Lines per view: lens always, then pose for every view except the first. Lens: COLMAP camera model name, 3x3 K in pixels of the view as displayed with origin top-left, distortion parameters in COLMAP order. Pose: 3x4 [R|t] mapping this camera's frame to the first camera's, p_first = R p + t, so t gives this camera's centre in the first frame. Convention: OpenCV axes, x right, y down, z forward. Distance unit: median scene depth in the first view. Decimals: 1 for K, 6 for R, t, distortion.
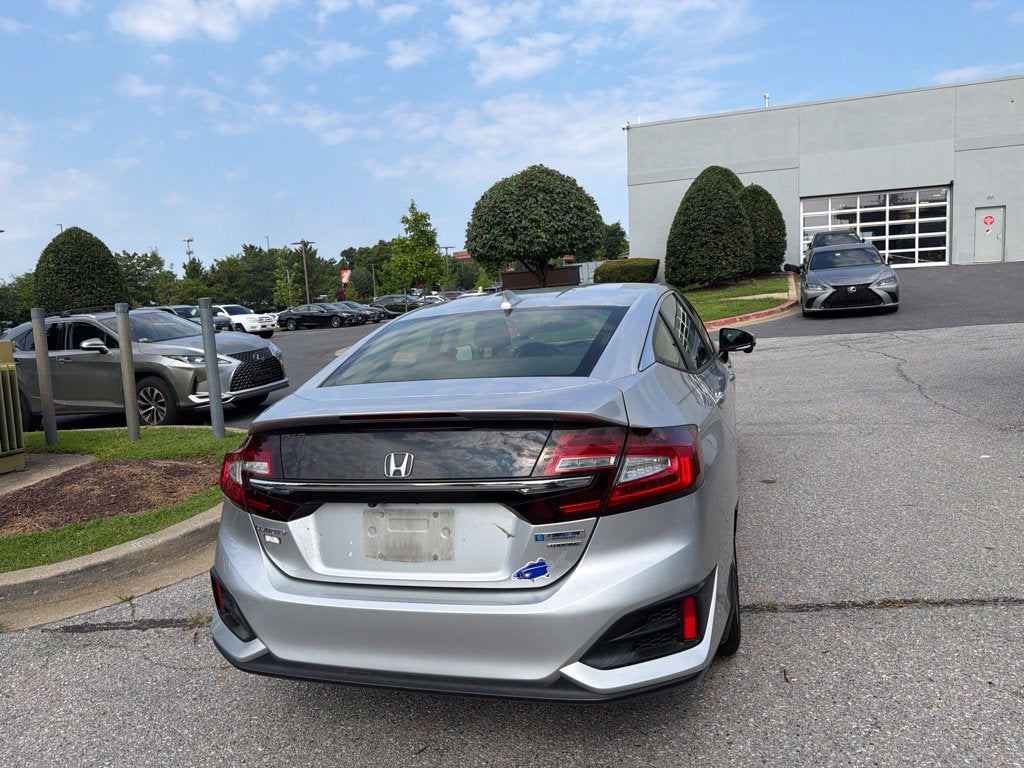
lens RADIAL K [[715.0, 0, 517.9], [0, 715.0, 386.2], [0, 0, 1]] dist [0.026593, -0.033233]
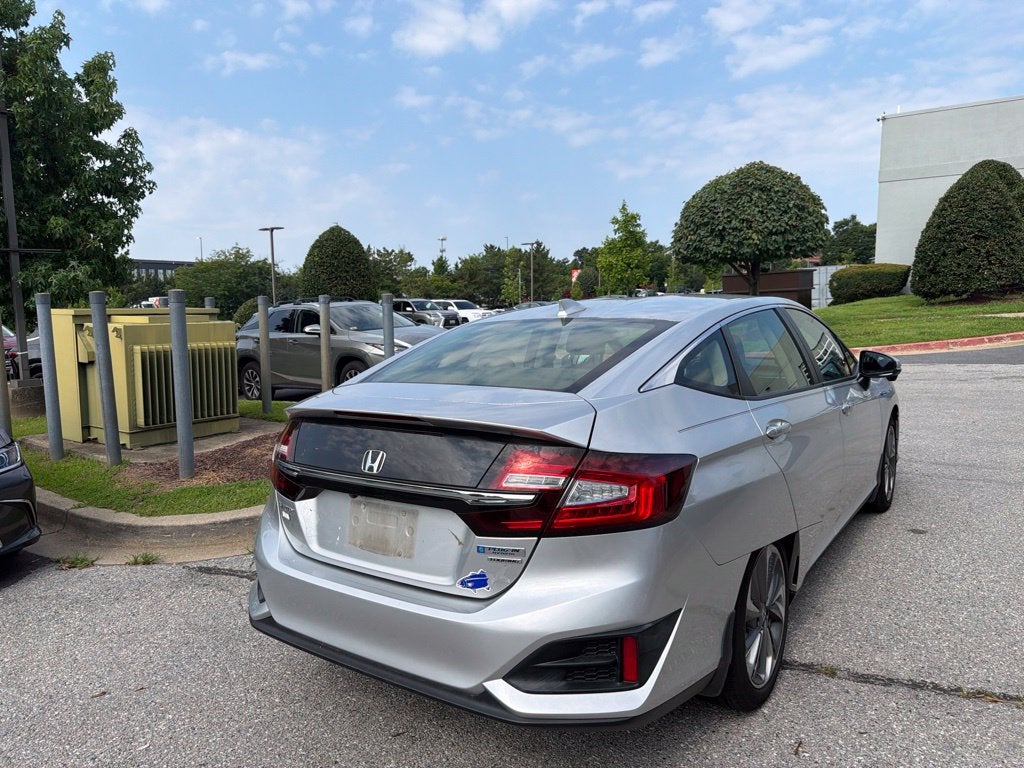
lens RADIAL K [[715.0, 0, 509.0], [0, 715.0, 395.2], [0, 0, 1]] dist [0.026593, -0.033233]
pose [[0.945722, 0.082785, -0.314255, 0.182068], [-0.079115, 0.996566, 0.024438, -0.015475], [0.315199, 0.001751, 0.949024, 0.030884]]
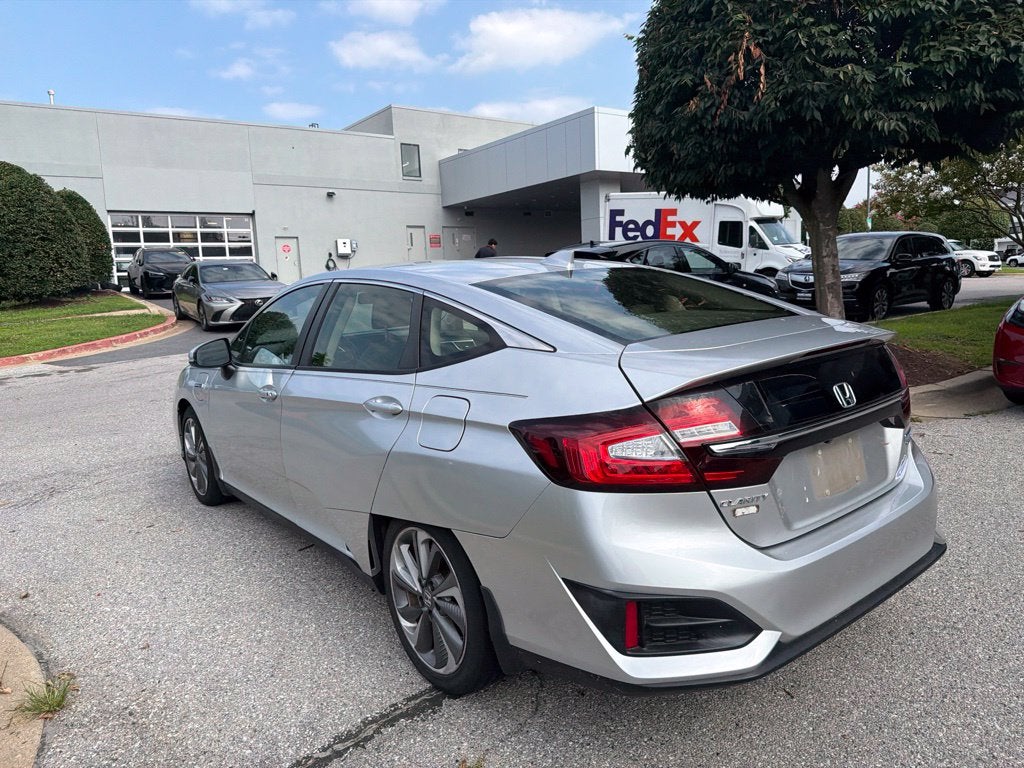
lens RADIAL K [[715.0, 0, 516.5], [0, 715.0, 395.1], [0, 0, 1]] dist [0.026593, -0.033233]
pose [[0.573830, -0.098352, 0.813048, -0.661009], [0.117189, 0.992407, 0.037340, 0.009111], [-0.810547, 0.073853, 0.580999, 0.412565]]
